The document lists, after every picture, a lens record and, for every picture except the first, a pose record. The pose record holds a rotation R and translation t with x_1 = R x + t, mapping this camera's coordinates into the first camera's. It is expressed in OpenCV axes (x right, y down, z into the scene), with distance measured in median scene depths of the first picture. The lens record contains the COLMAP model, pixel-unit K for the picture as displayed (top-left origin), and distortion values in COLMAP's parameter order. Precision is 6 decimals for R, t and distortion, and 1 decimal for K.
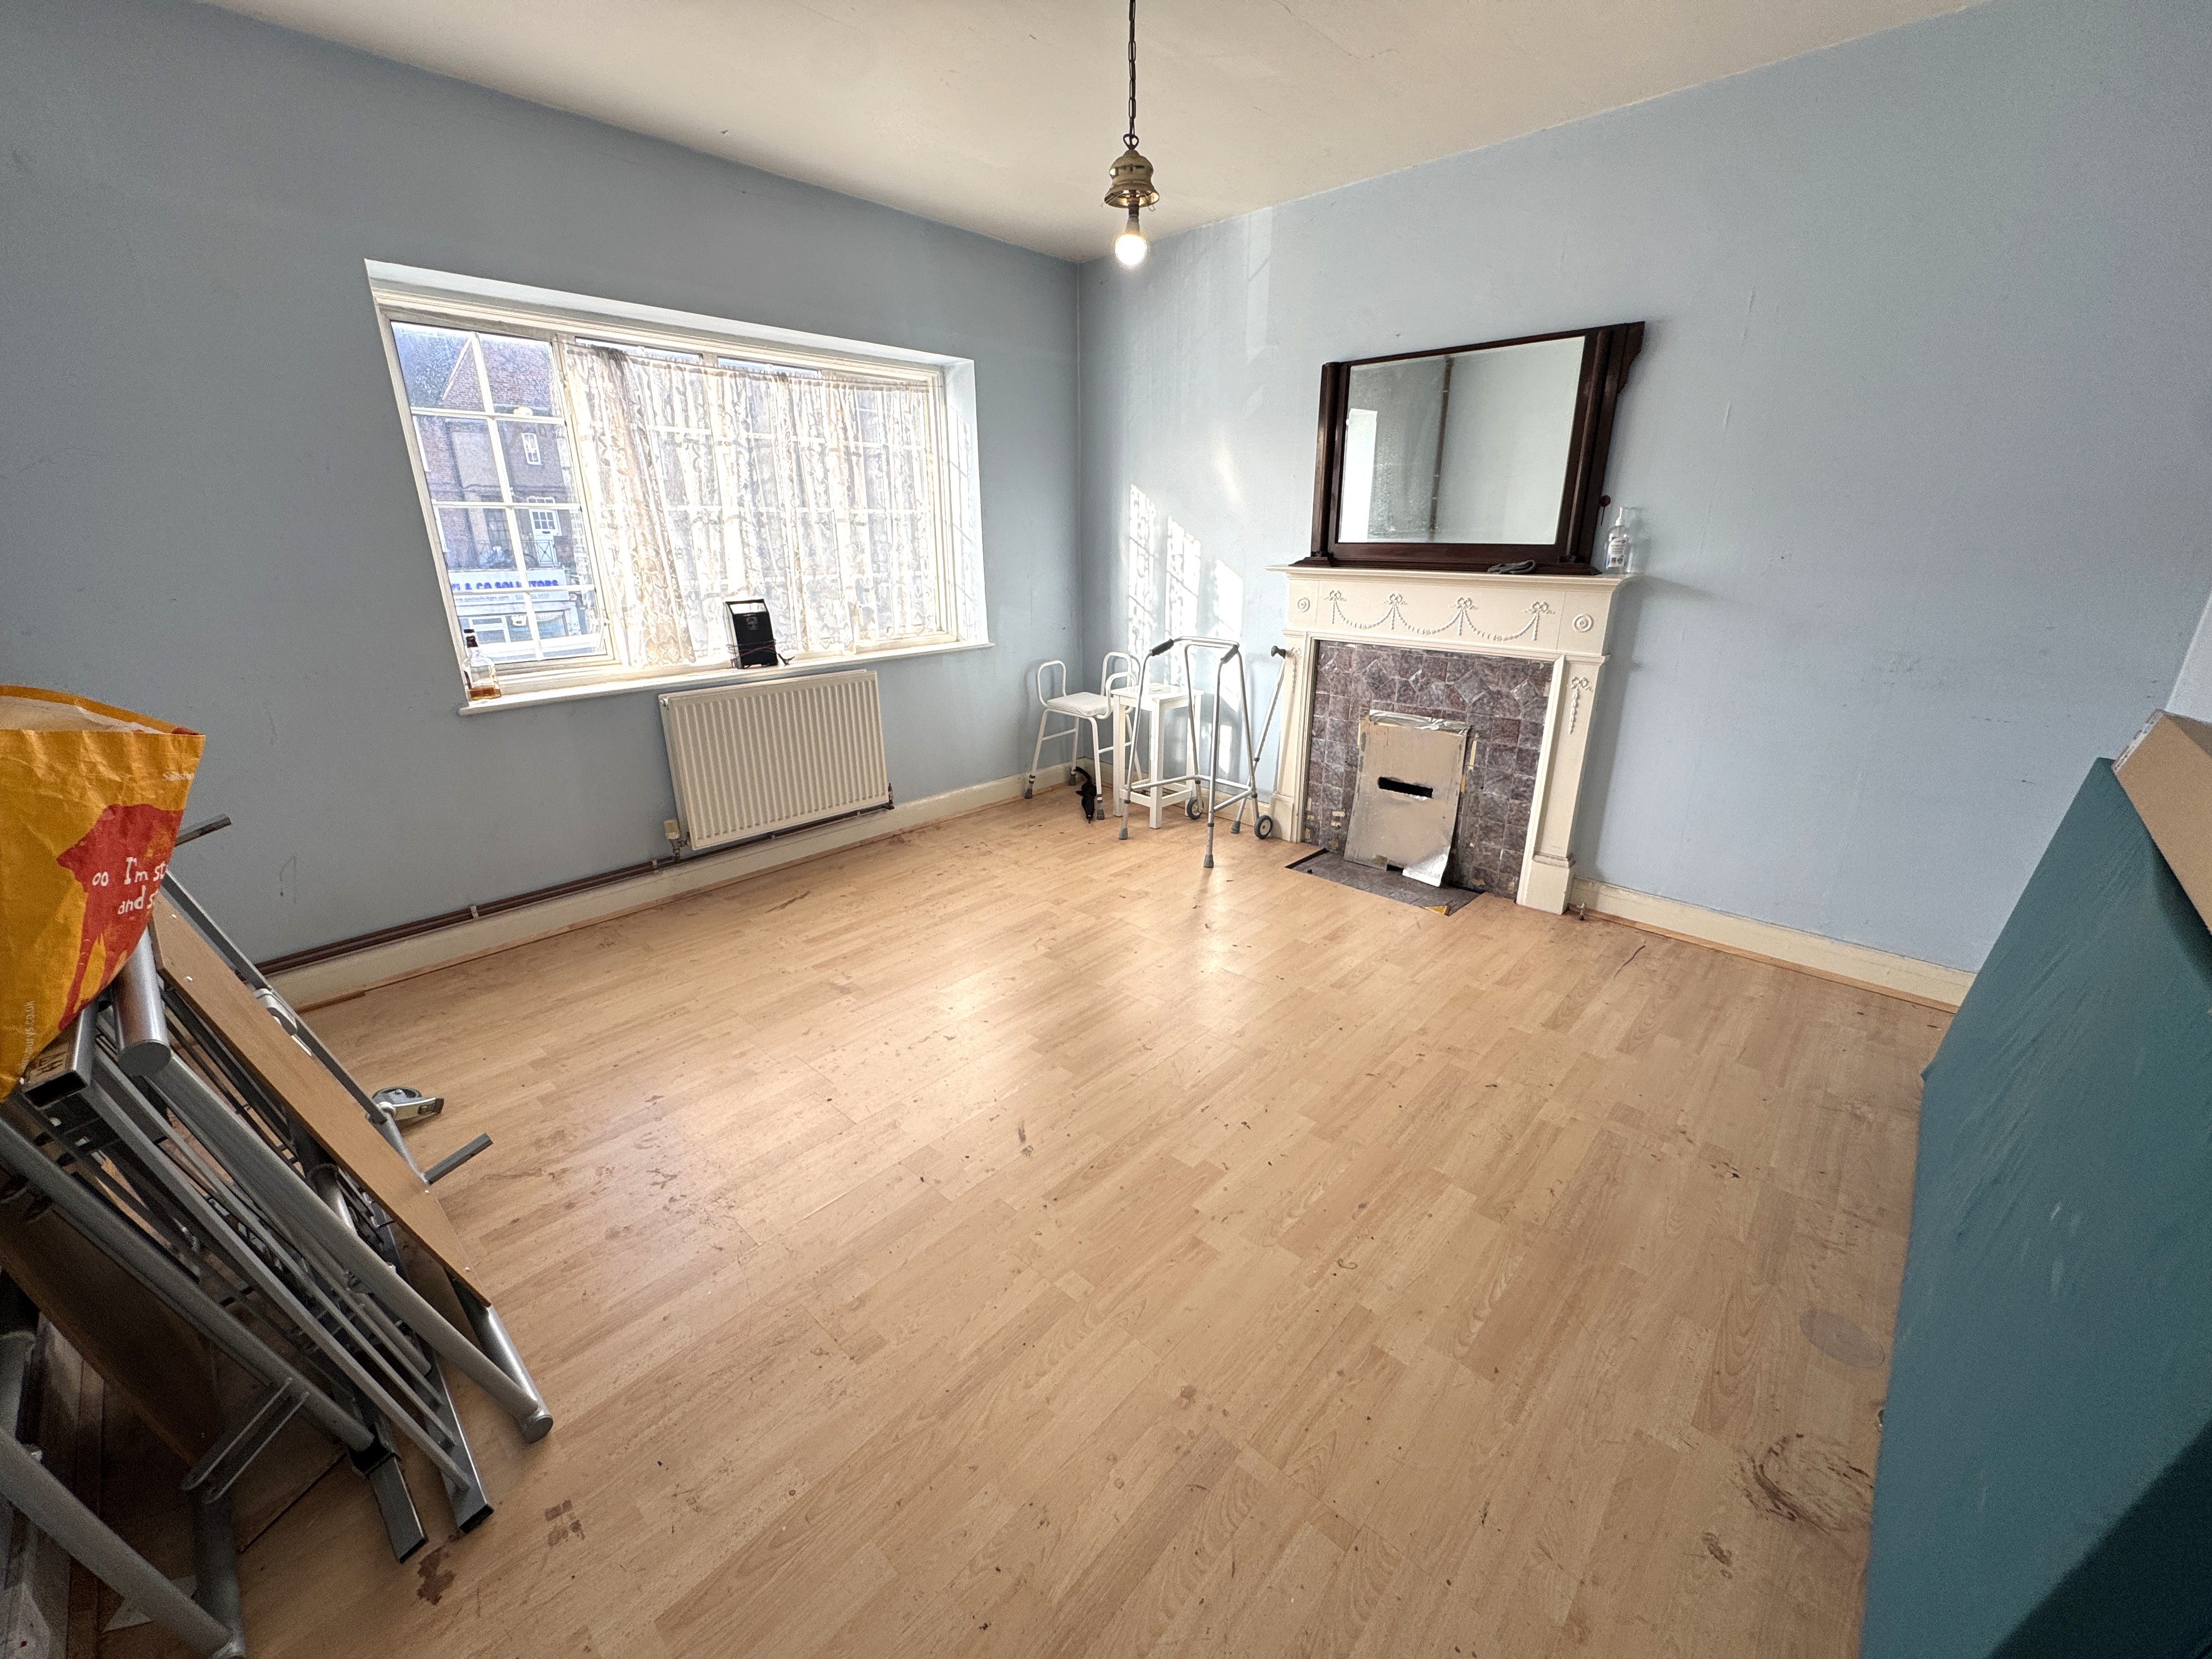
lens RADIAL K [[880.6, 0, 1106.0], [0, 880.6, 829.5], [0, 0, 1]] dist [-0.004601, -0.000133]
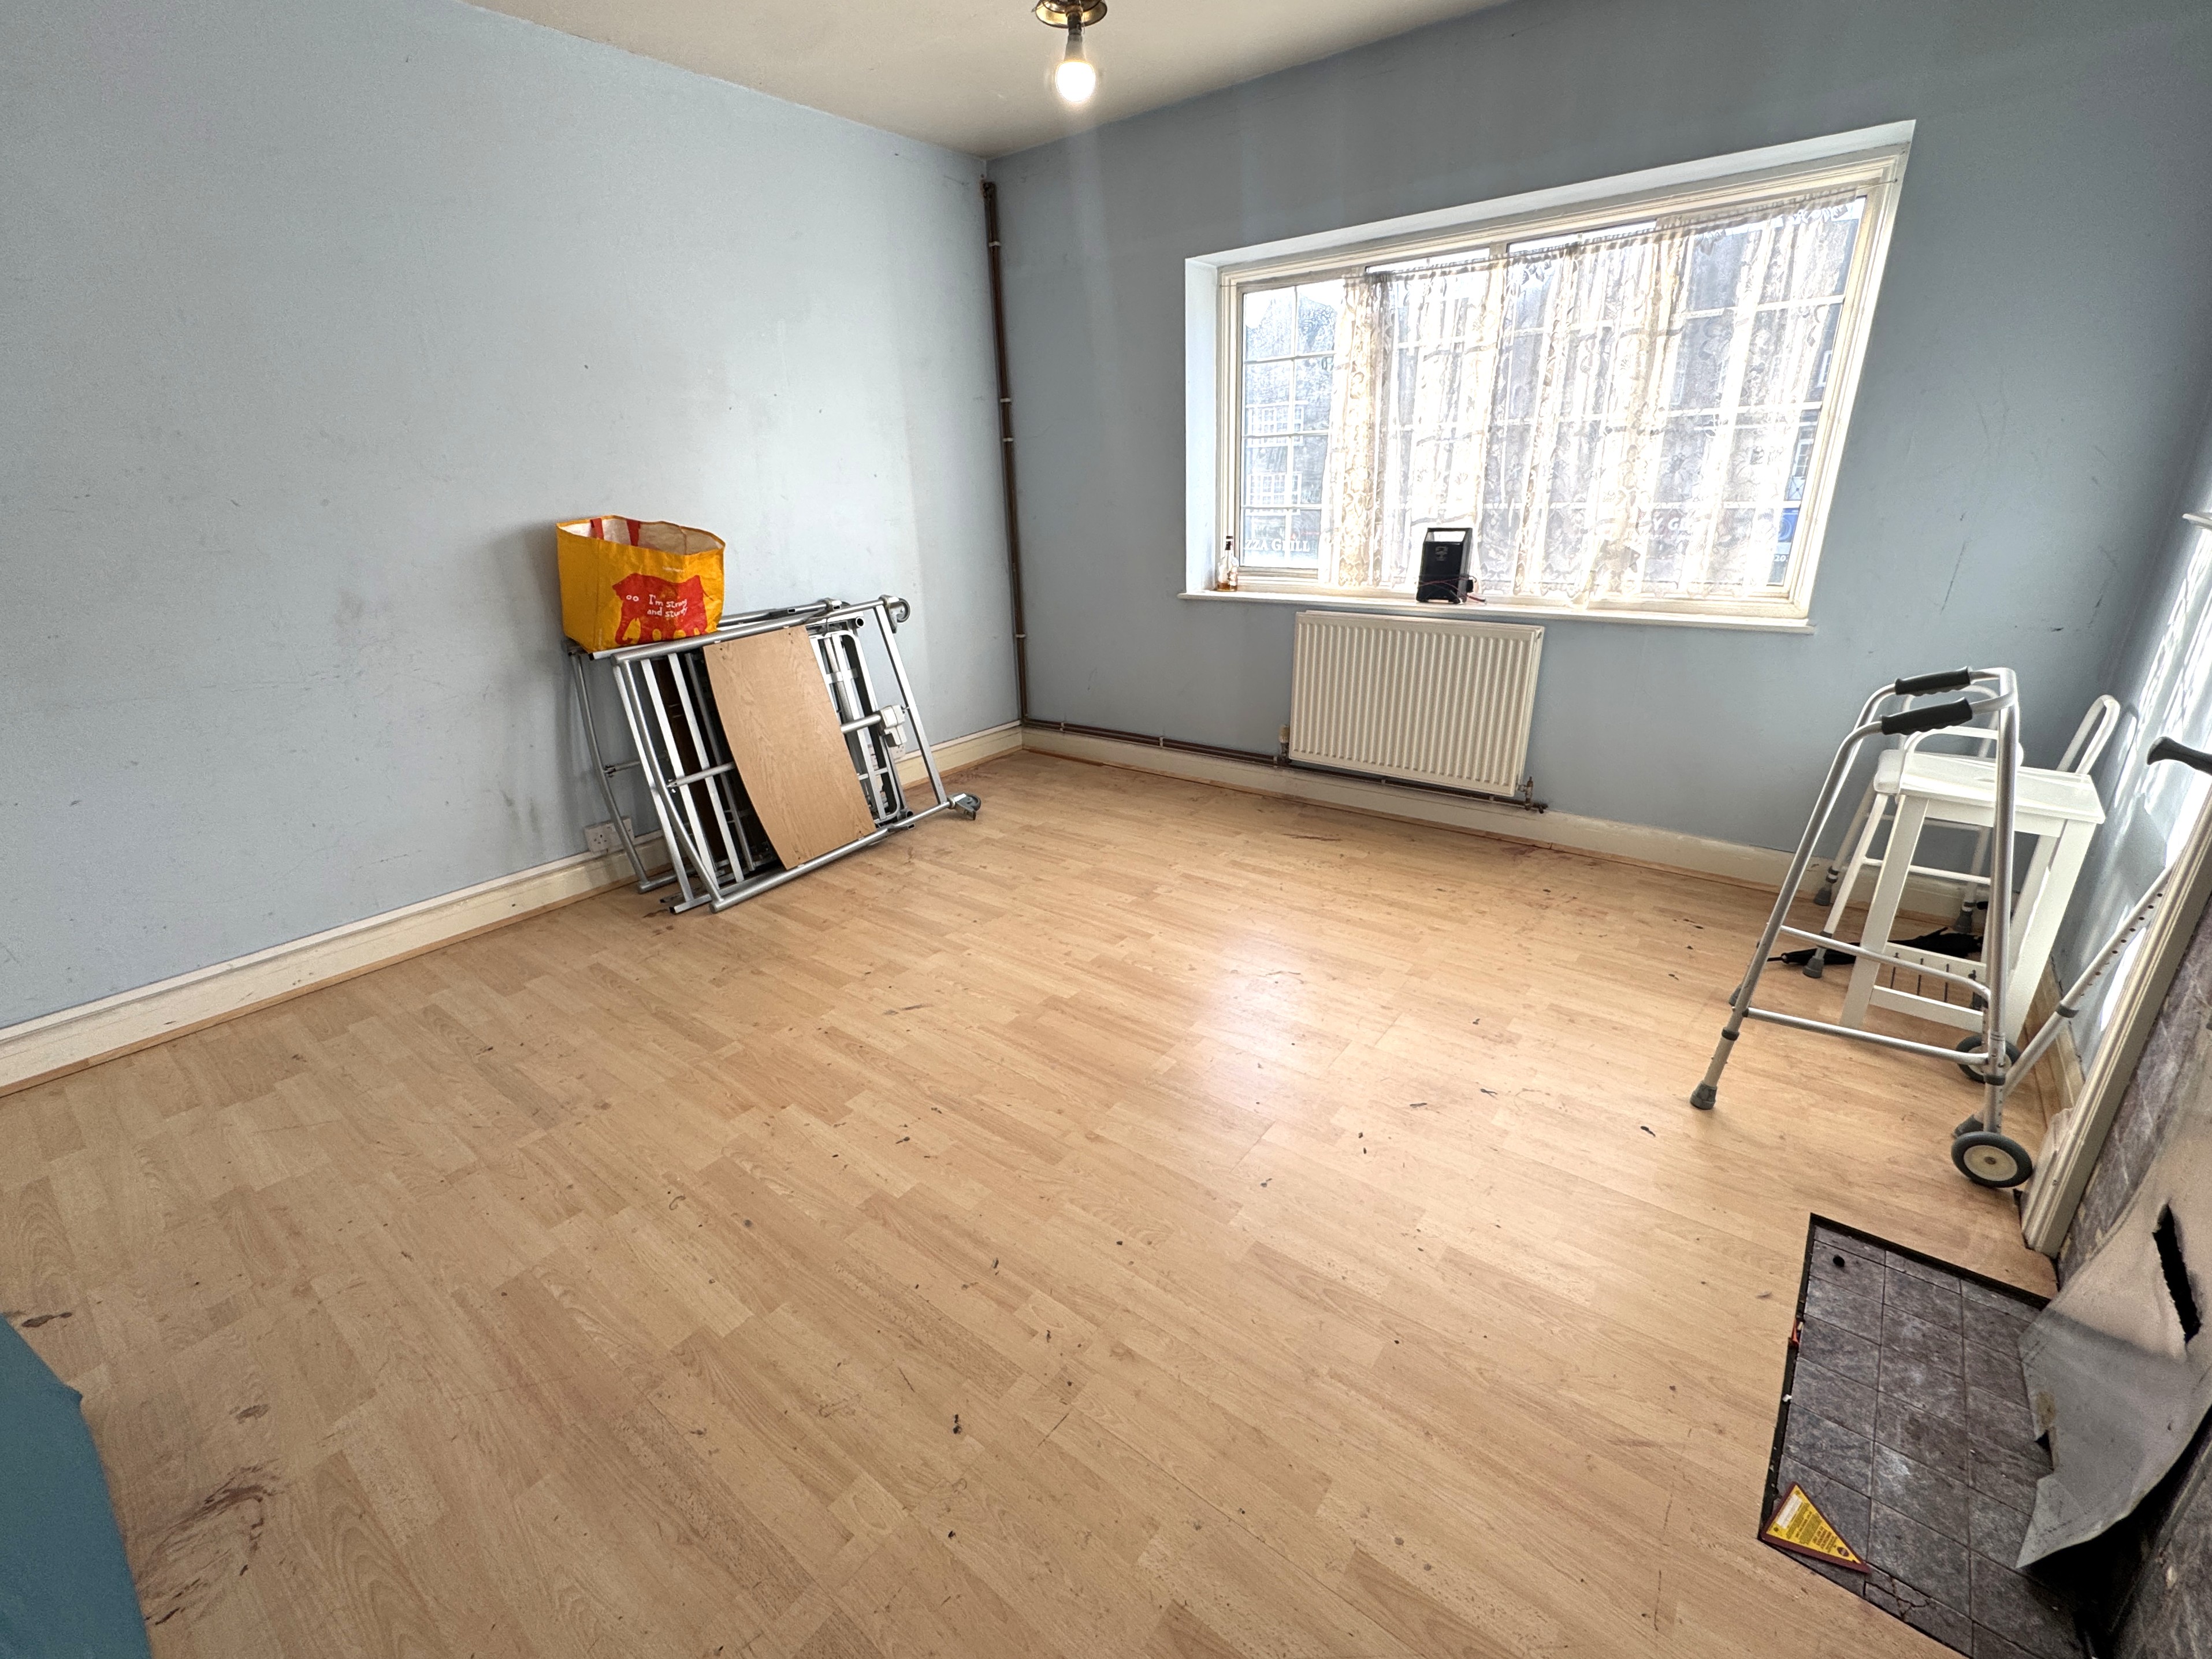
lens RADIAL K [[924.8, 0, 1106.0], [0, 924.8, 829.5], [0, 0, 1]] dist [-0.002567, -0.000816]
pose [[0.085789, 0.356162, -0.930478, 0.583330], [-0.290082, 0.902389, 0.318665, -0.189832], [0.953149, 0.242577, 0.180731, 0.594147]]
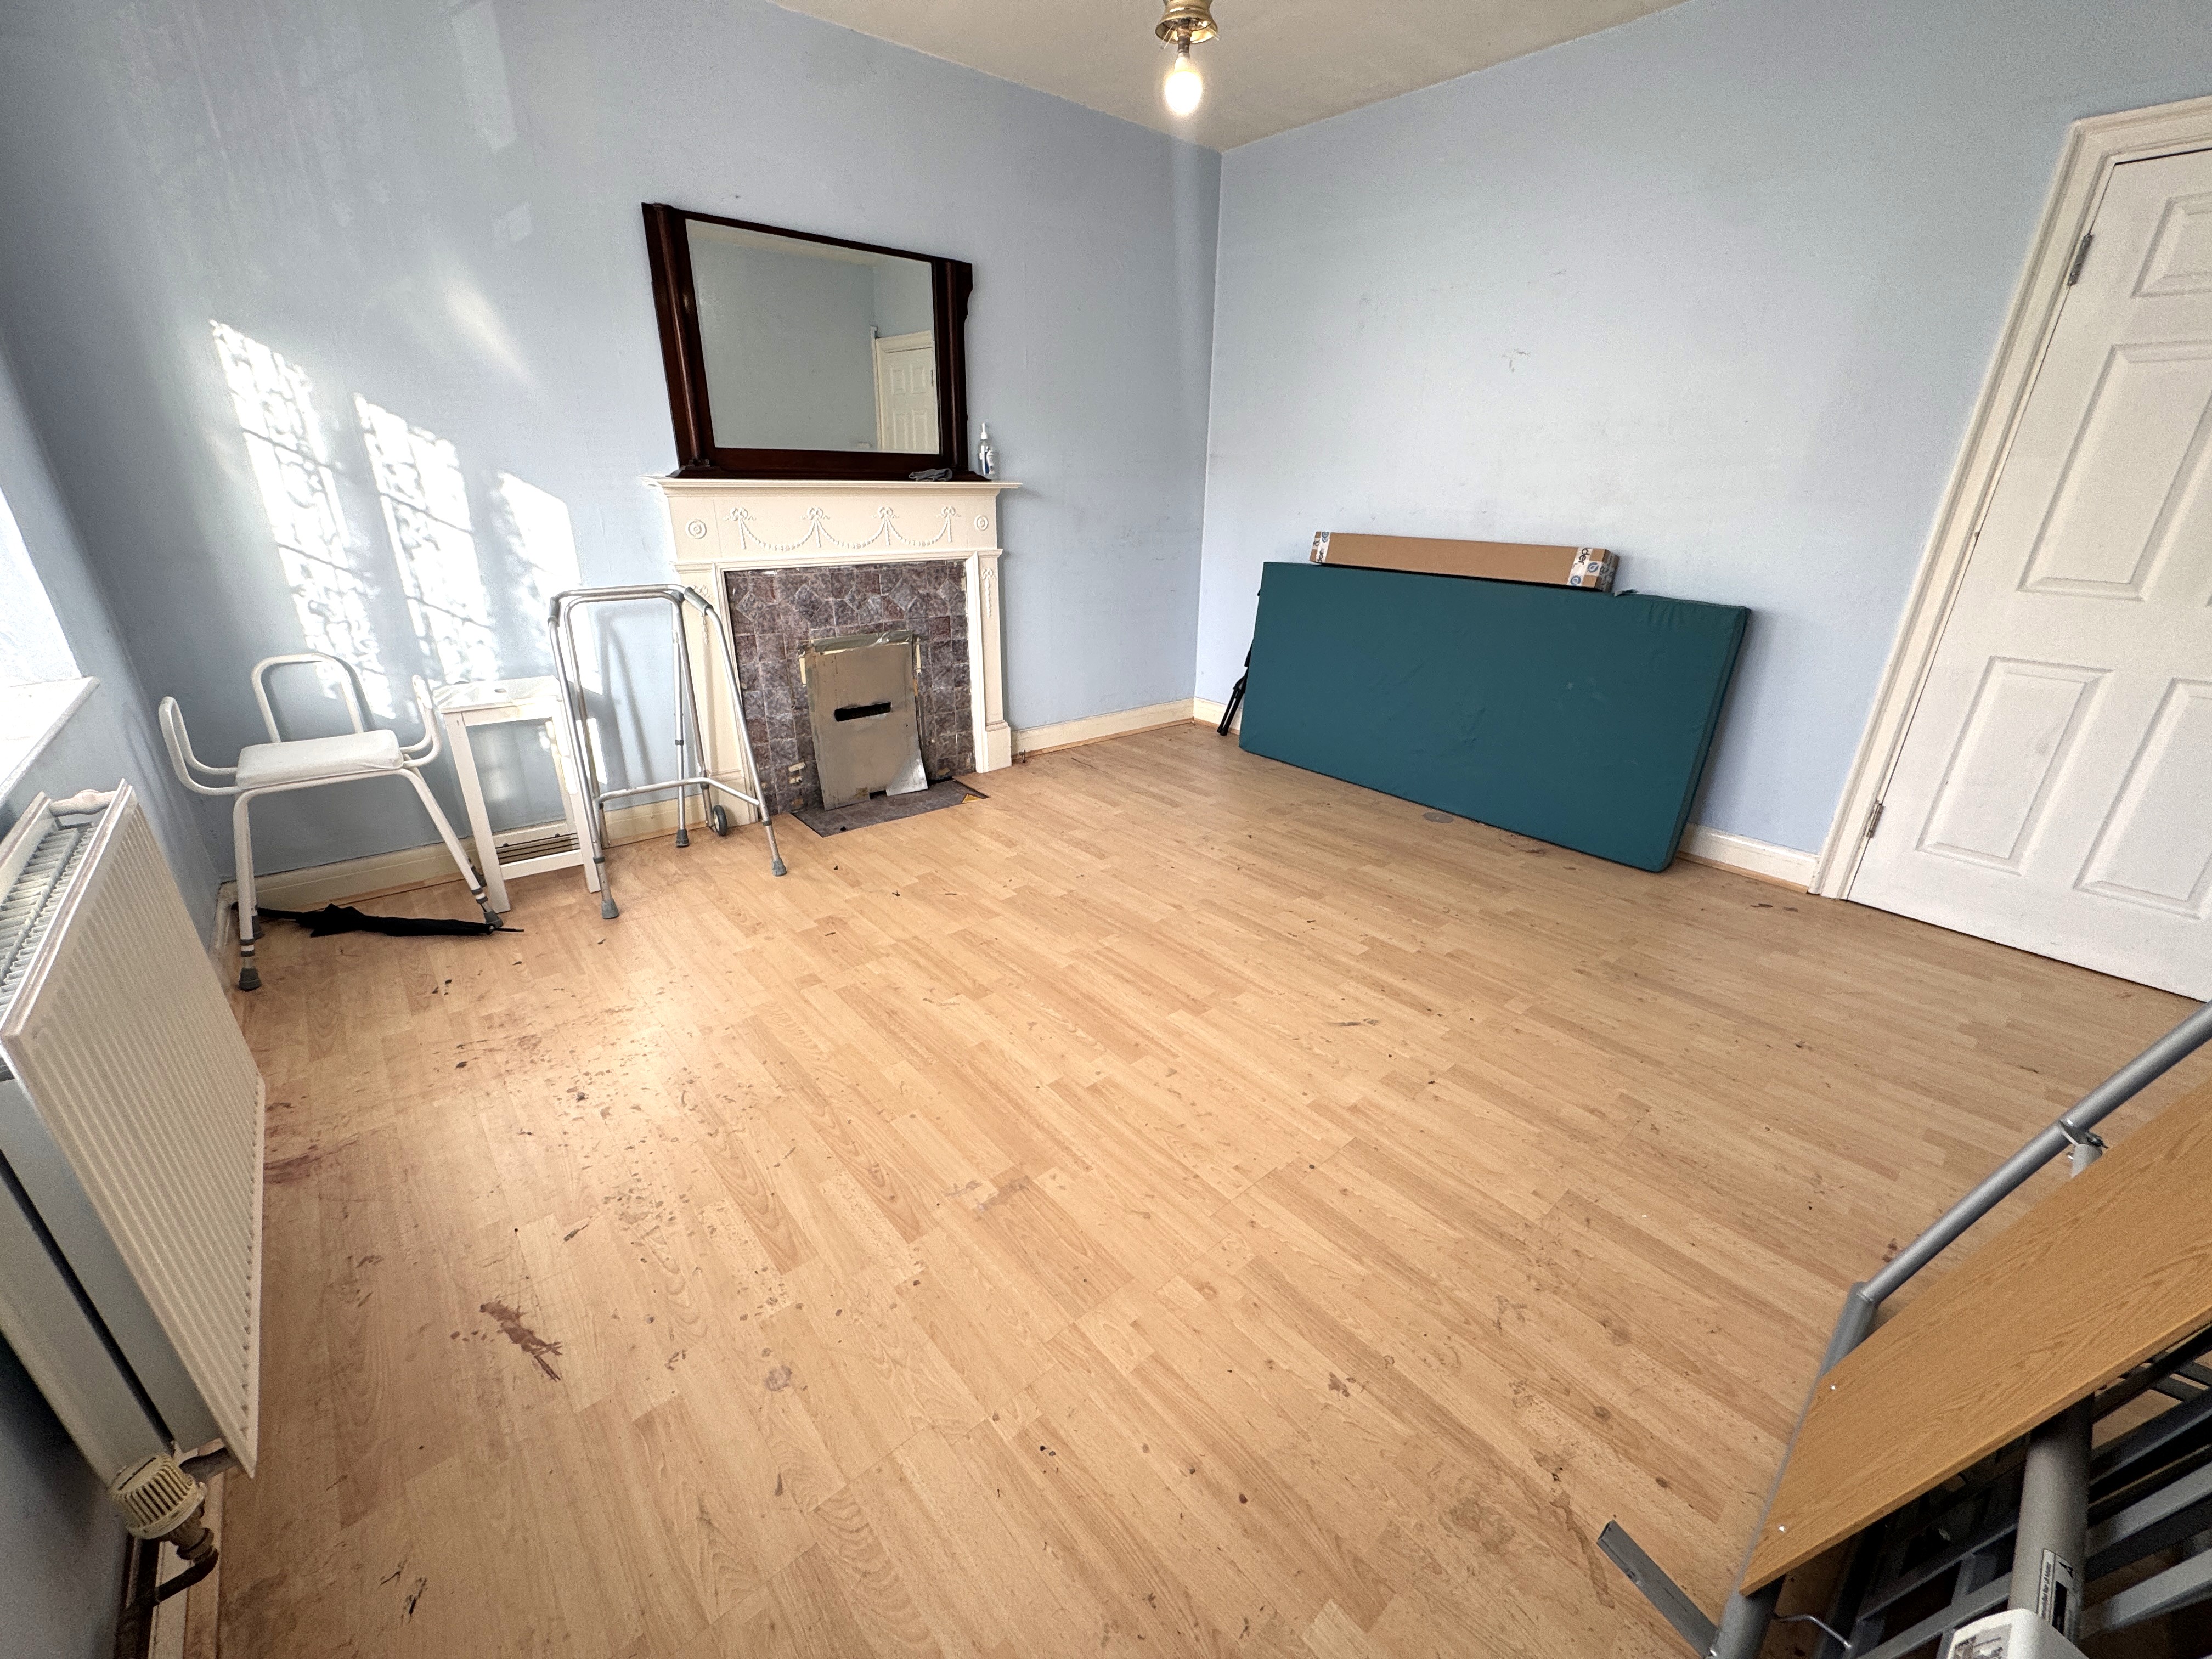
lens RADIAL K [[880.6, 0, 1106.0], [0, 880.6, 829.5], [0, 0, 1]] dist [-0.004601, -0.000133]
pose [[0.110213, -0.367981, 0.923278, -0.614590], [0.305919, 0.896400, 0.320750, -0.171076], [-0.945657, 0.247098, 0.211367, 0.612450]]
